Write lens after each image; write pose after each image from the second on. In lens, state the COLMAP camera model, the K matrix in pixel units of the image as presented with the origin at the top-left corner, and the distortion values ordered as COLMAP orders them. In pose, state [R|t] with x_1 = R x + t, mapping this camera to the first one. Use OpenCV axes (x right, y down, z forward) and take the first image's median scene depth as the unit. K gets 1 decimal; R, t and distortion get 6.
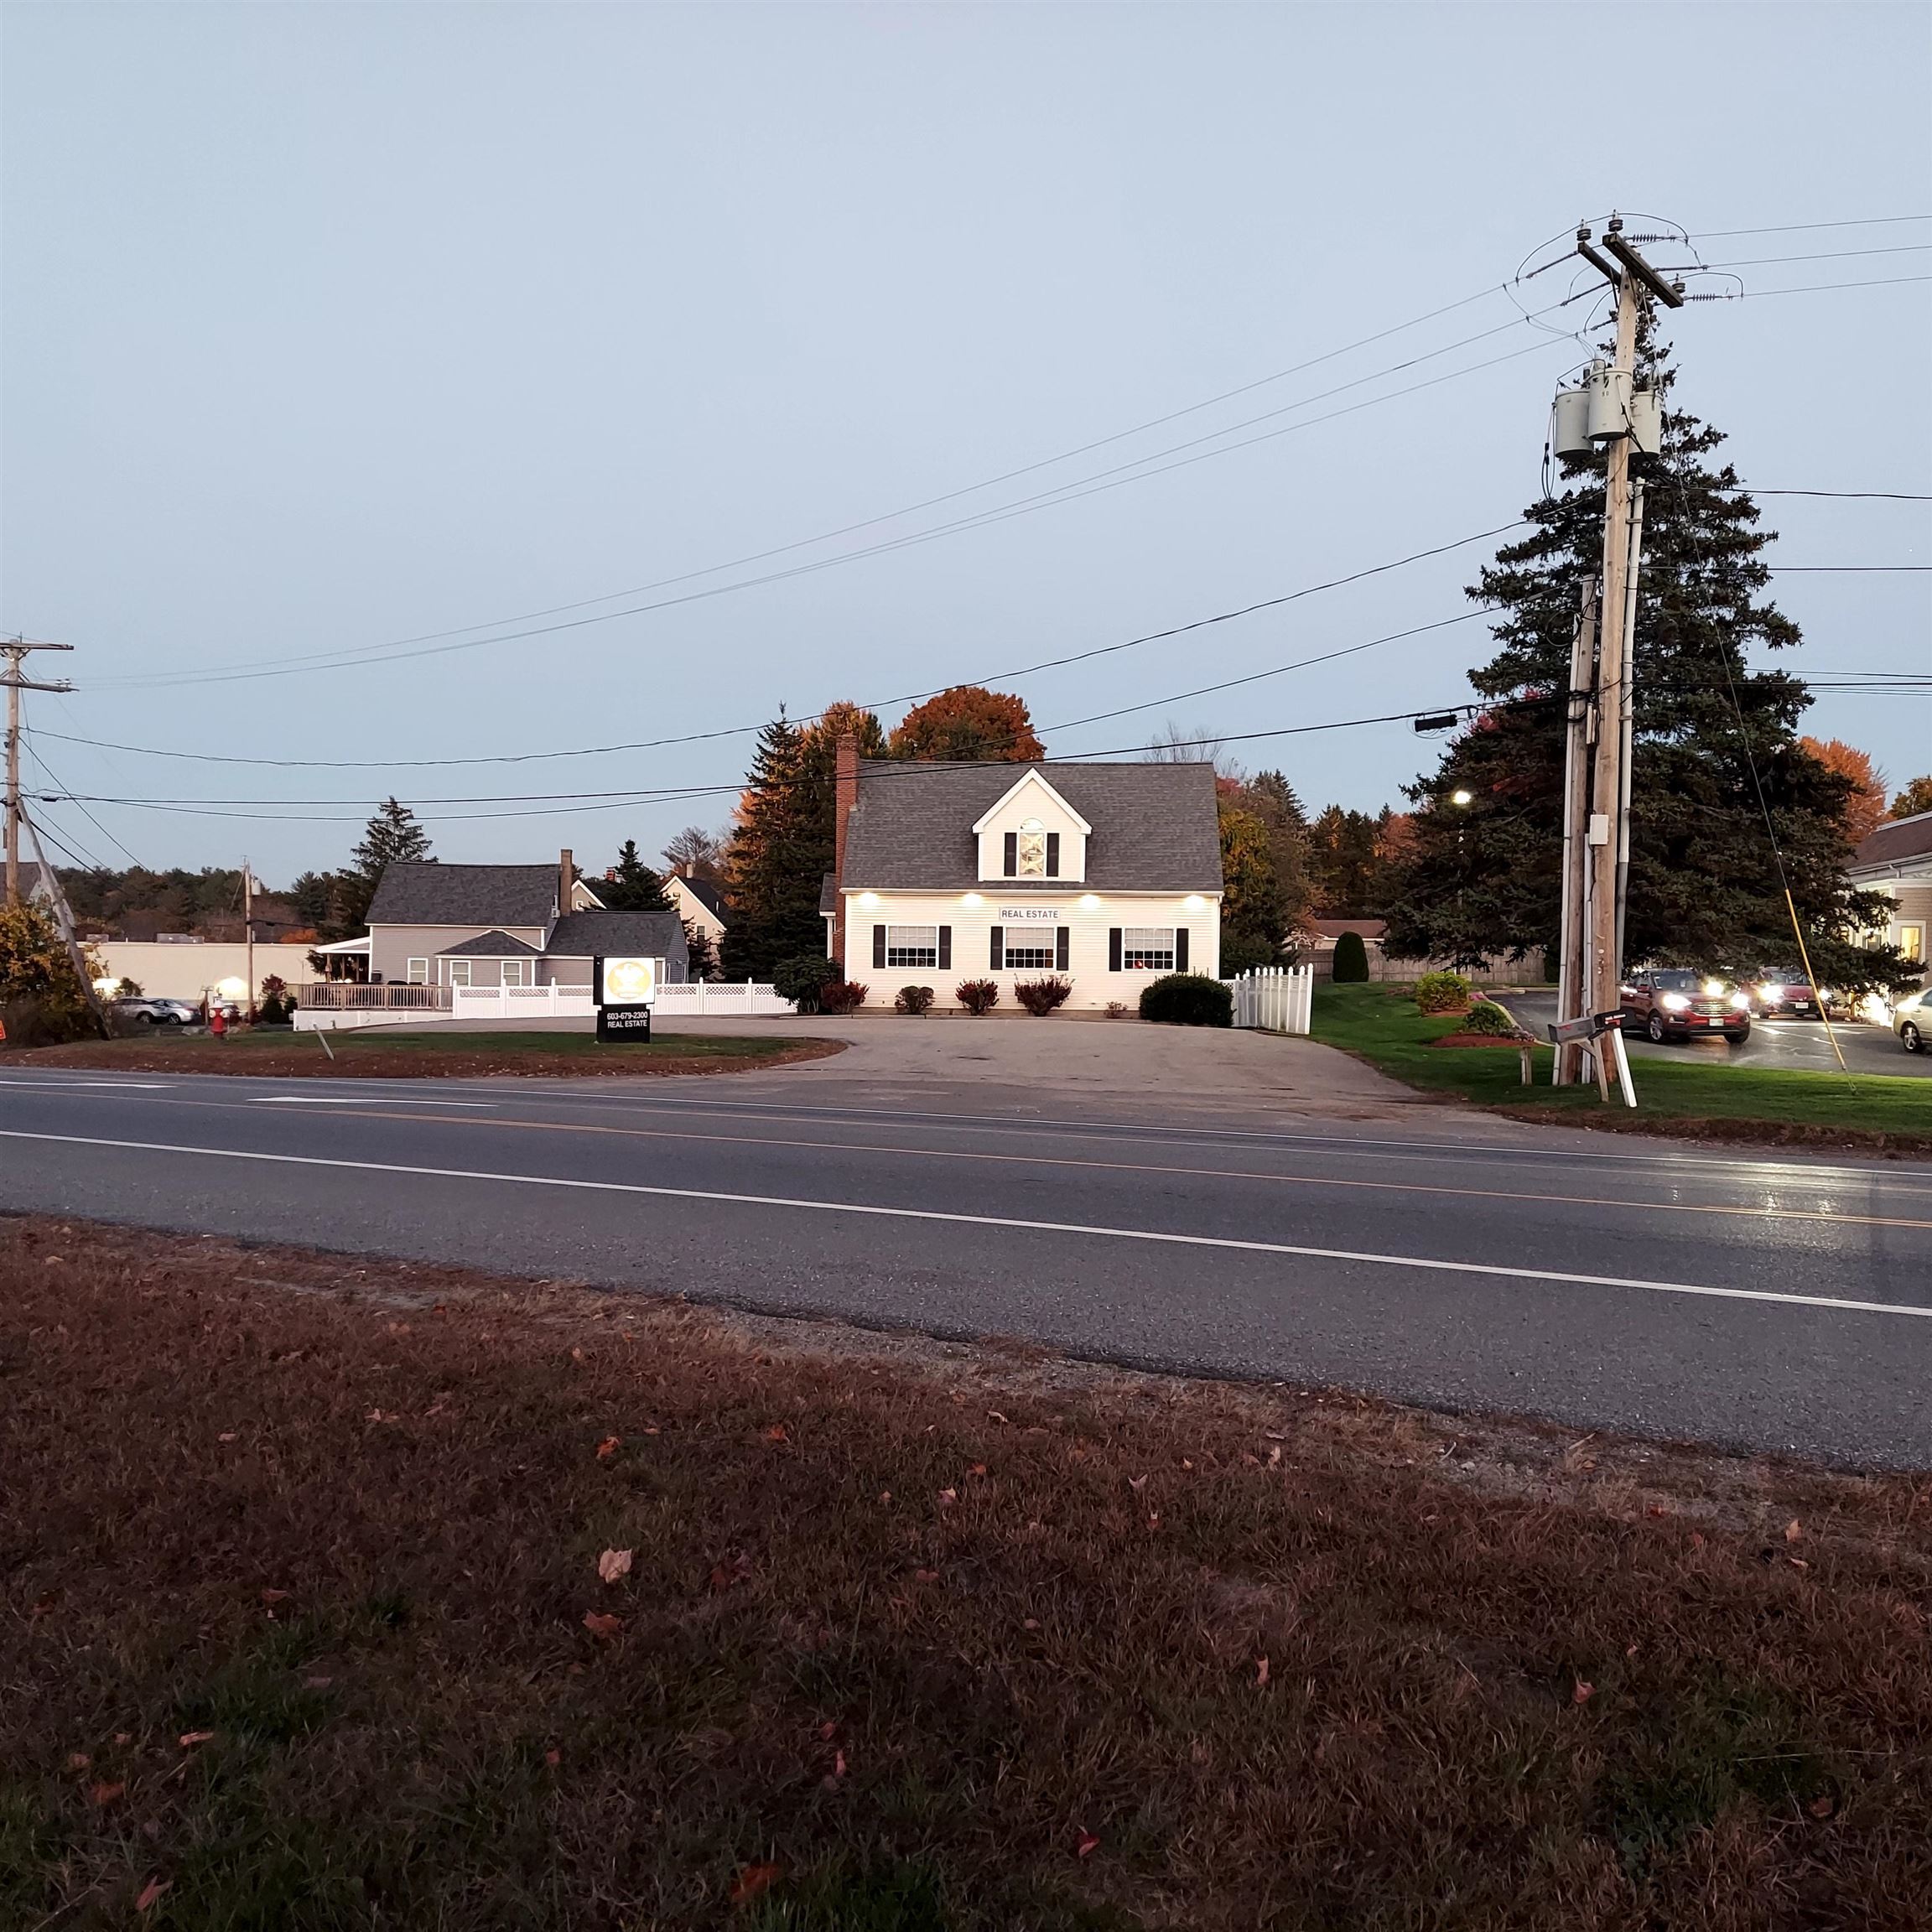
lens RADIAL K [[1833.7, 0, 970.1], [0, 1833.7, 962.9], [0, 0, 1]] dist [0.048472, 0.000000]
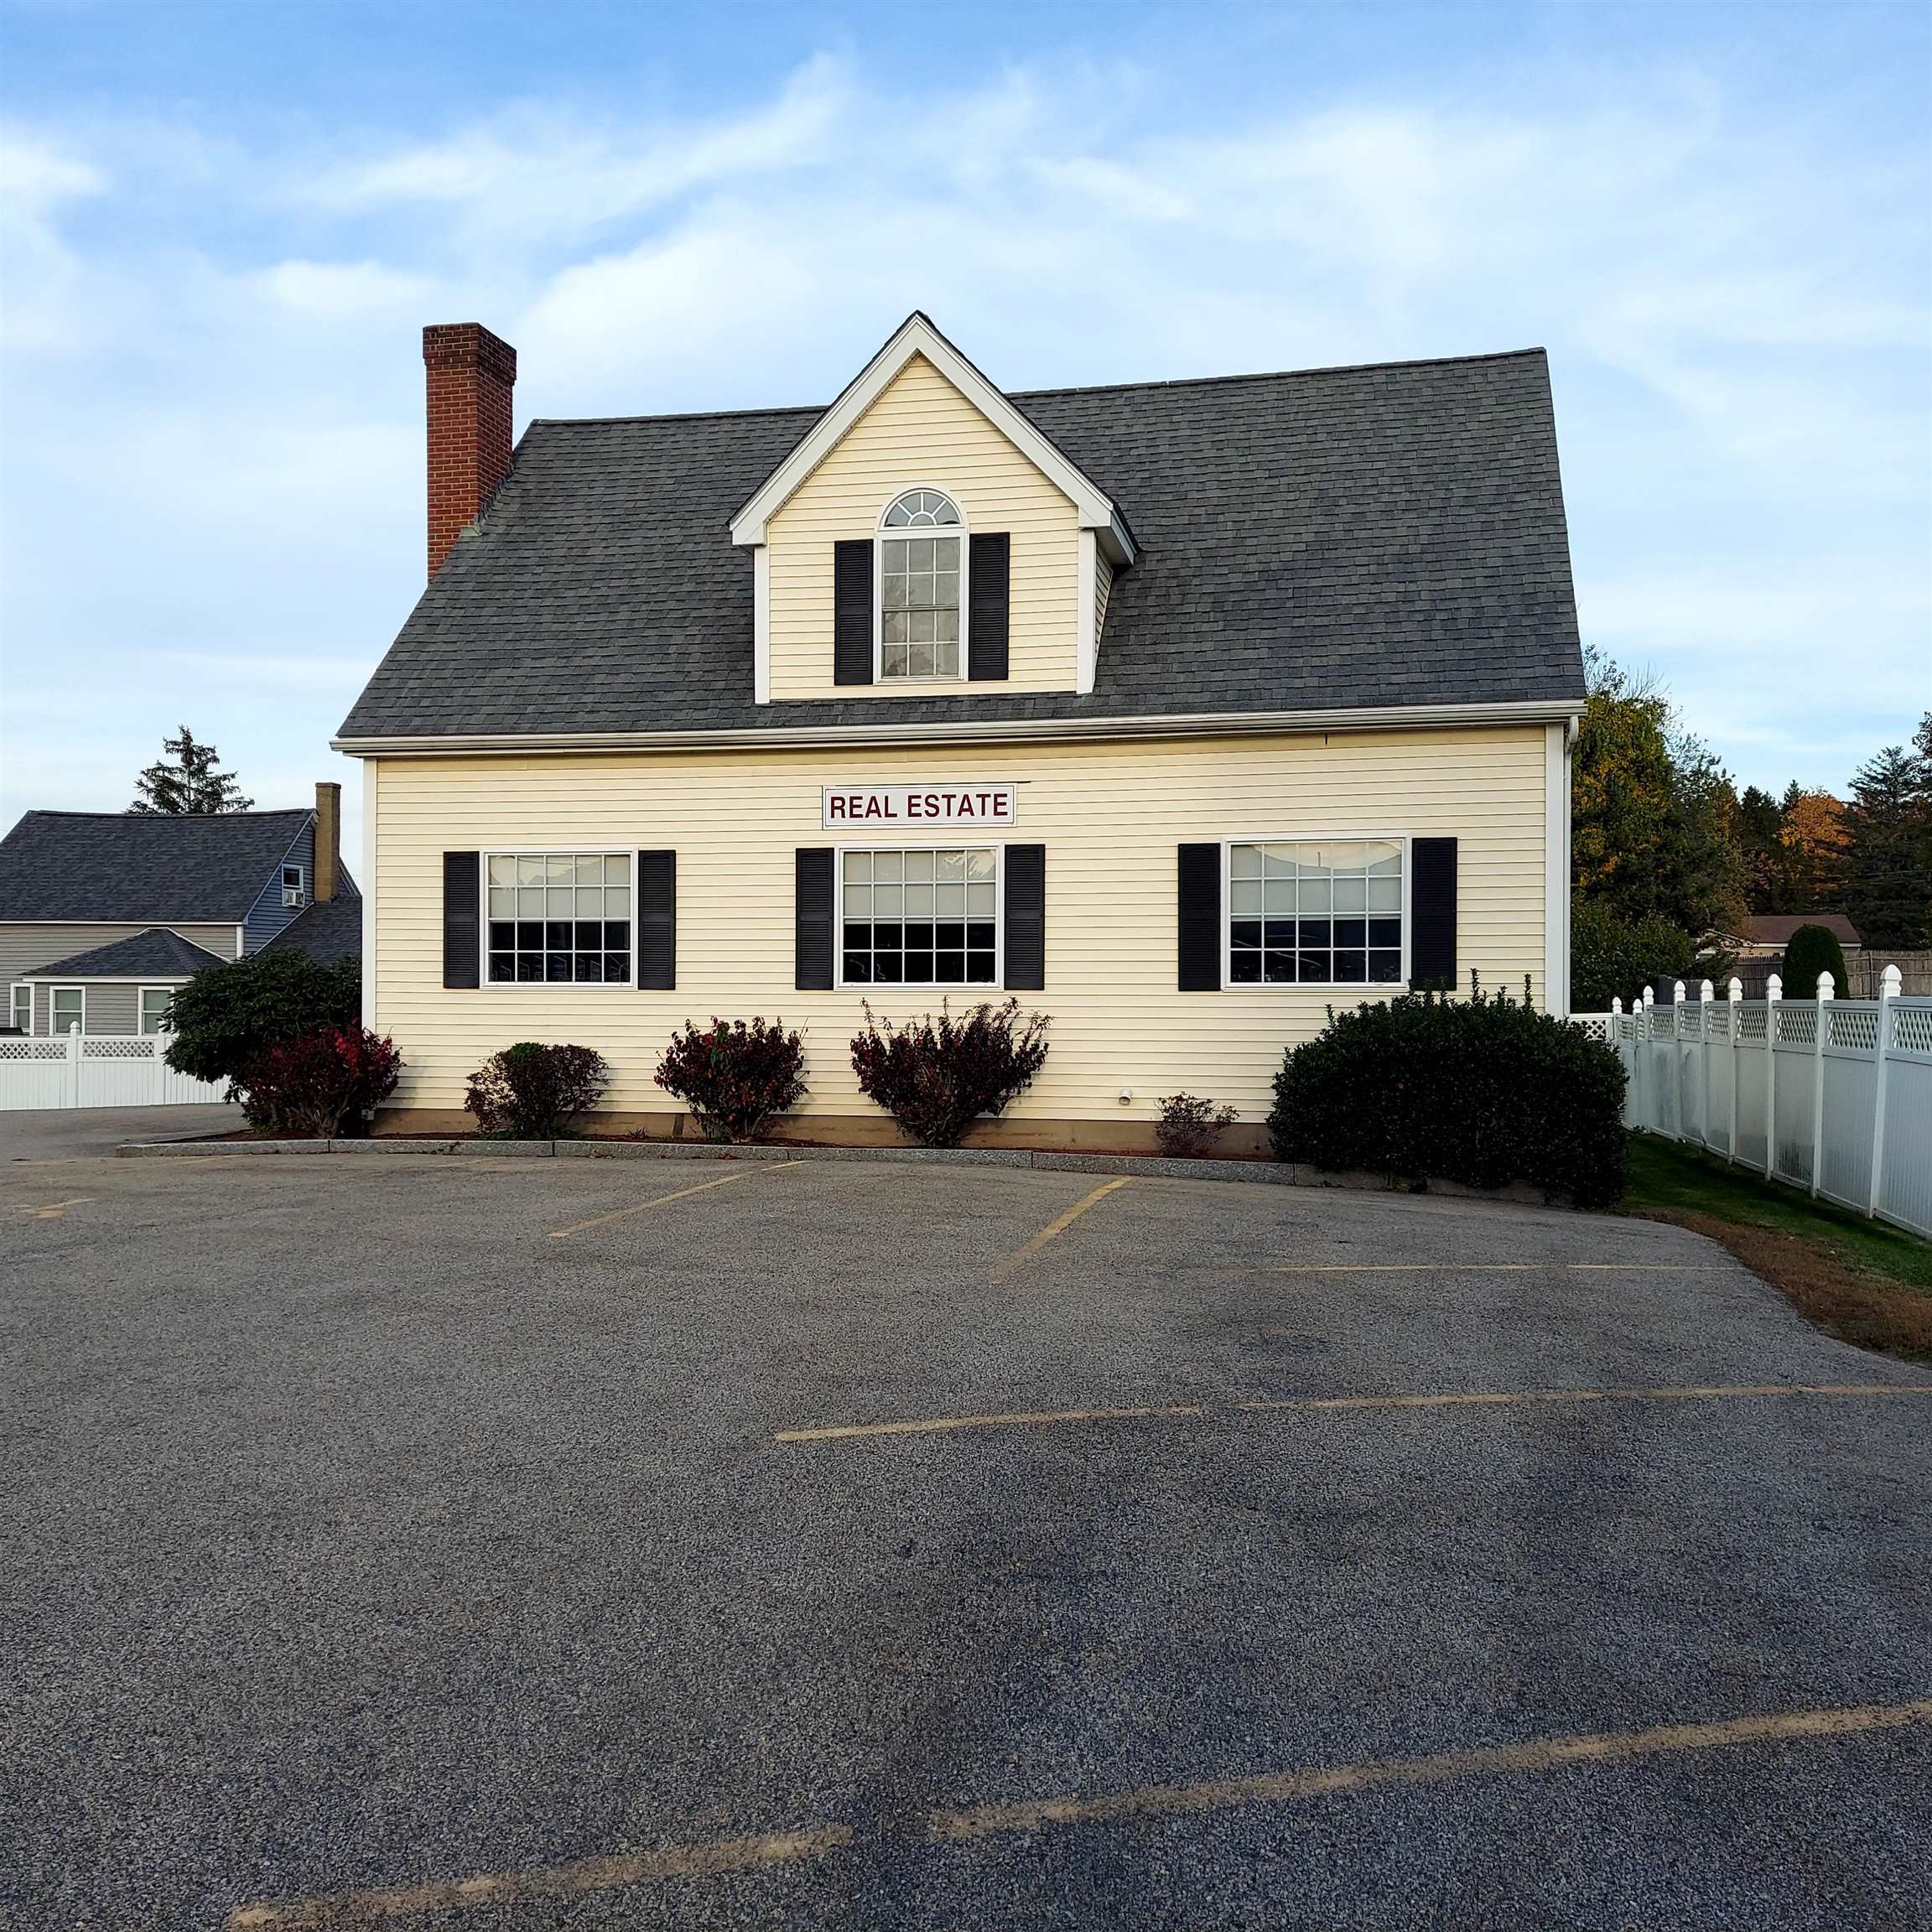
lens RADIAL K [[1833.7, 0, 952.2], [0, 1833.7, 976.0], [0, 0, 1]] dist [0.048472, 0.000000]
pose [[0.982425, -0.010276, -0.186376, 0.094788], [0.008269, 0.999899, -0.011543, 0.005318], [0.186476, 0.009799, 0.982411, 0.701595]]
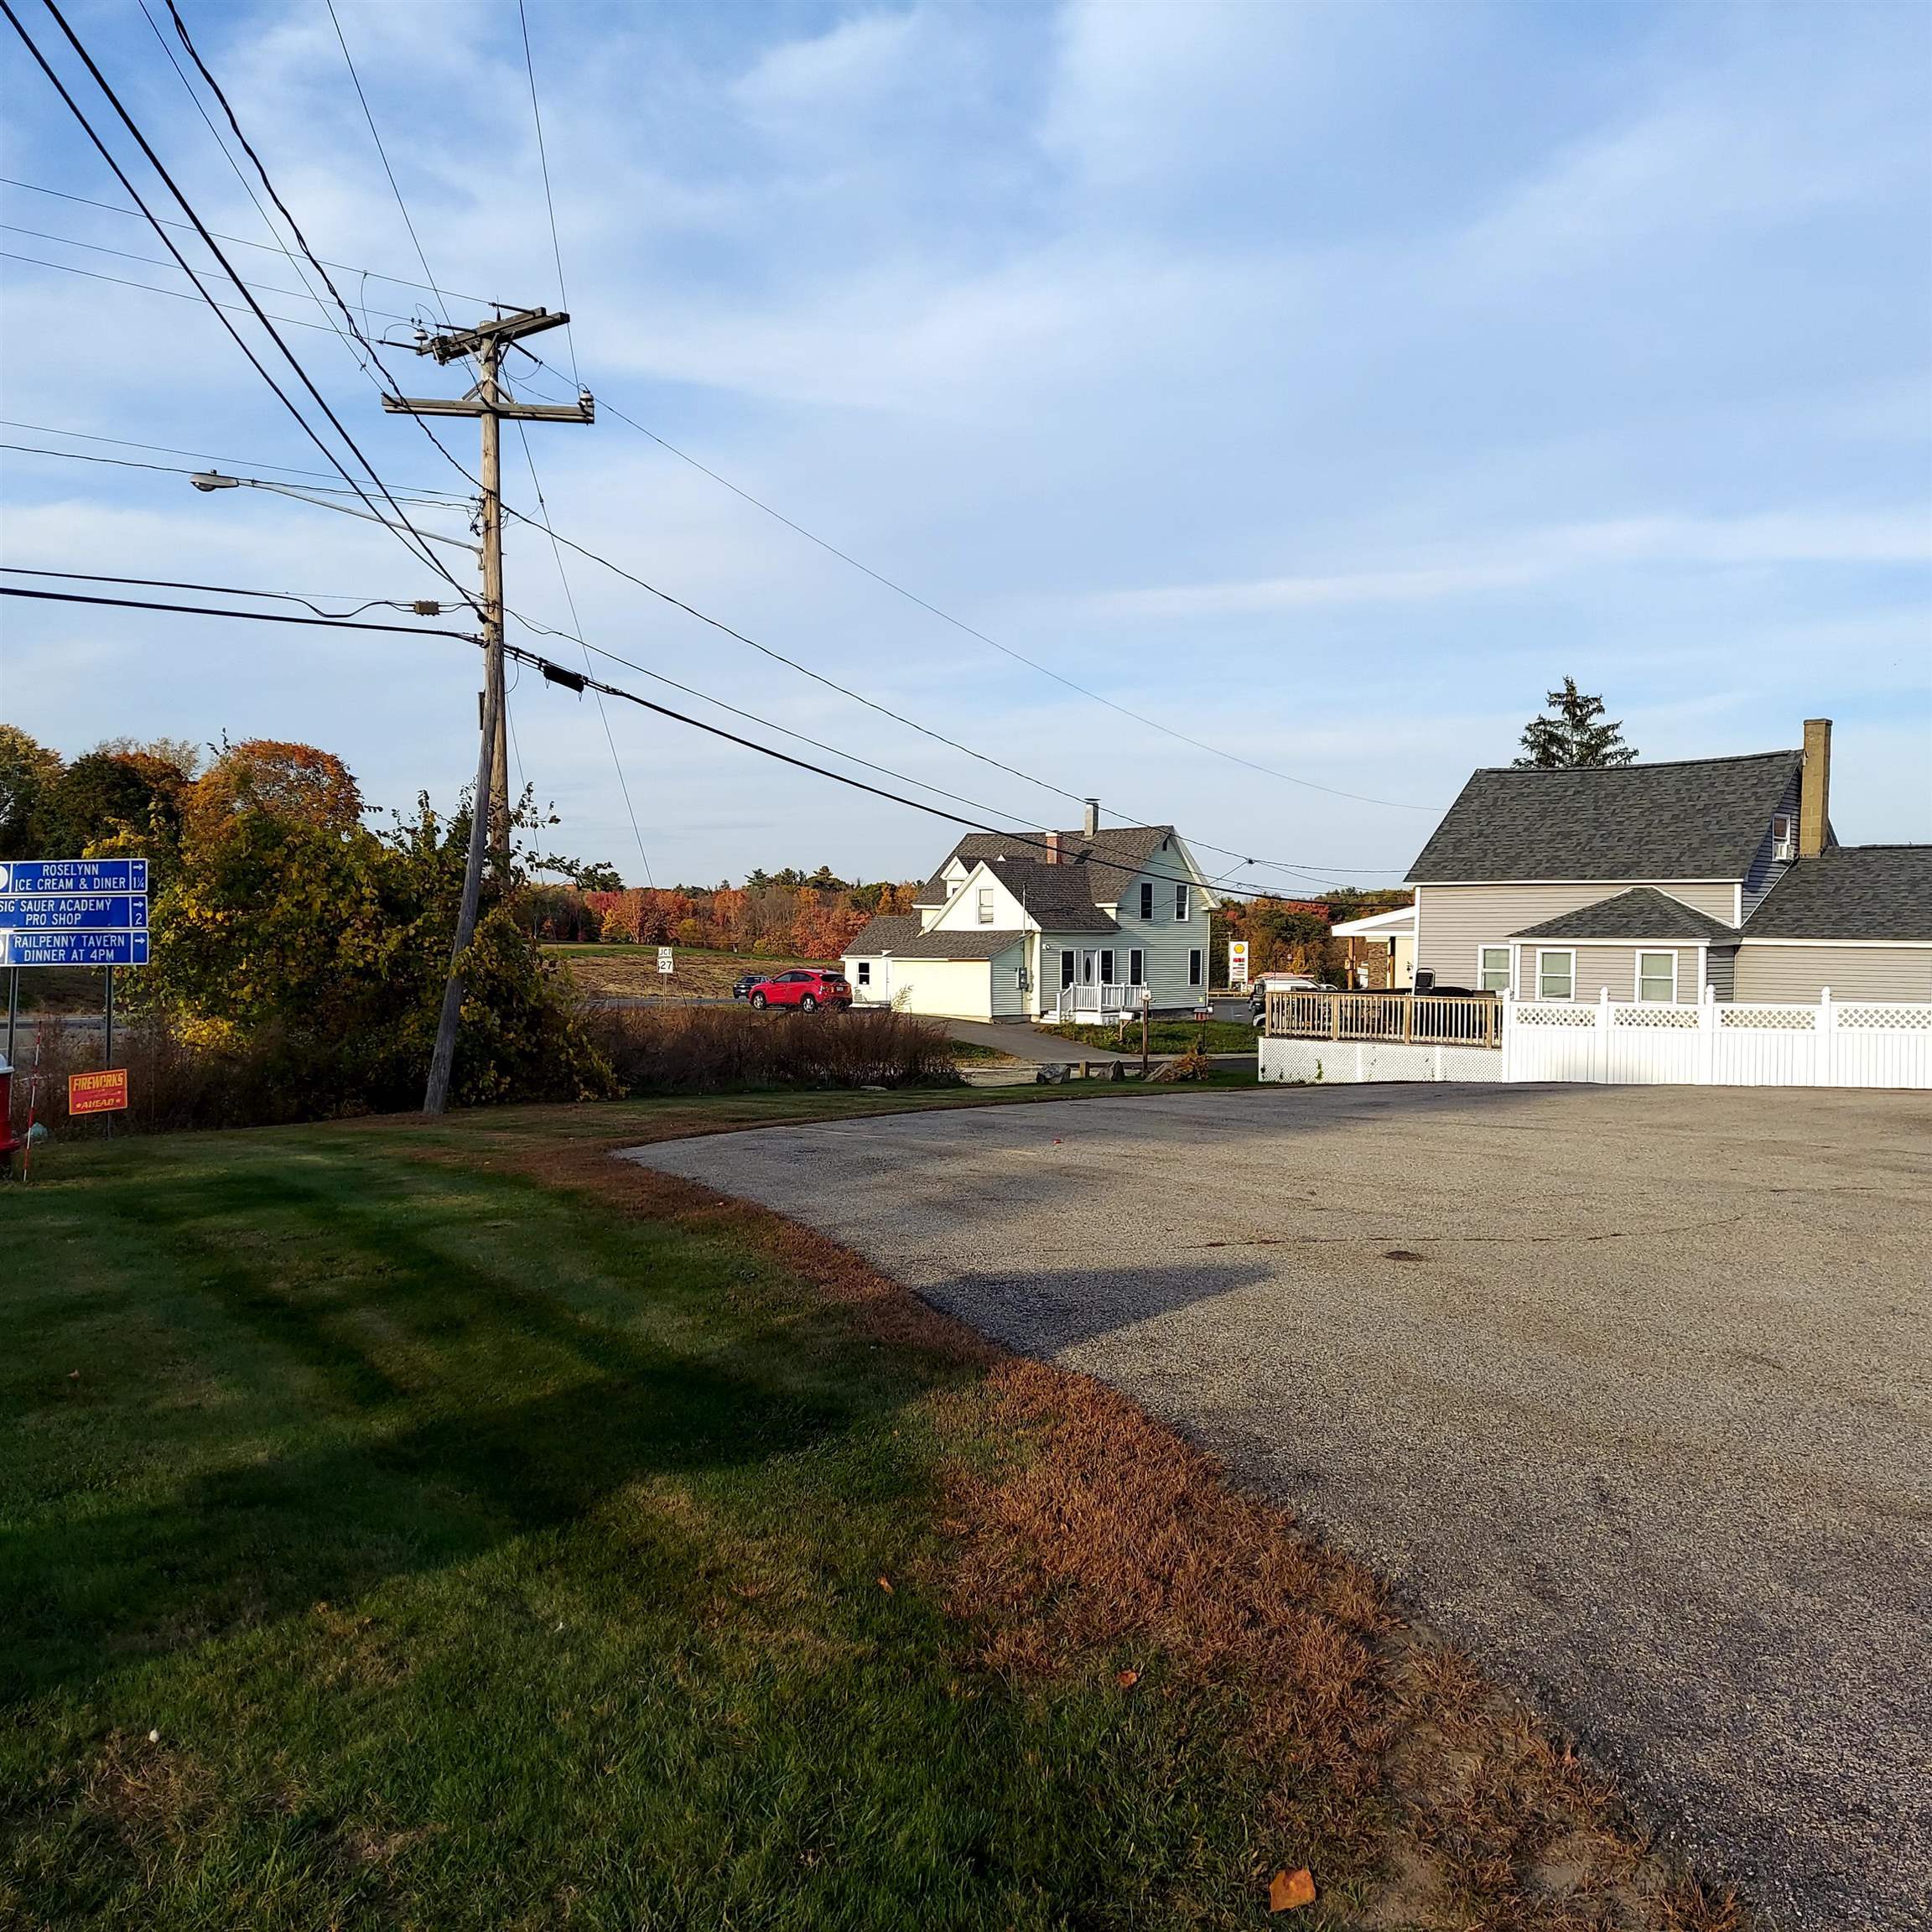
lens RADIAL K [[1833.7, 0, 960.9], [0, 1833.7, 974.1], [0, 0, 1]] dist [0.048472, 0.000000]
pose [[0.712841, 0.008854, -0.701270, -0.053674], [-0.005232, 0.999960, 0.007307, 0.003657], [0.701306, -0.001539, 0.712858, 0.704515]]
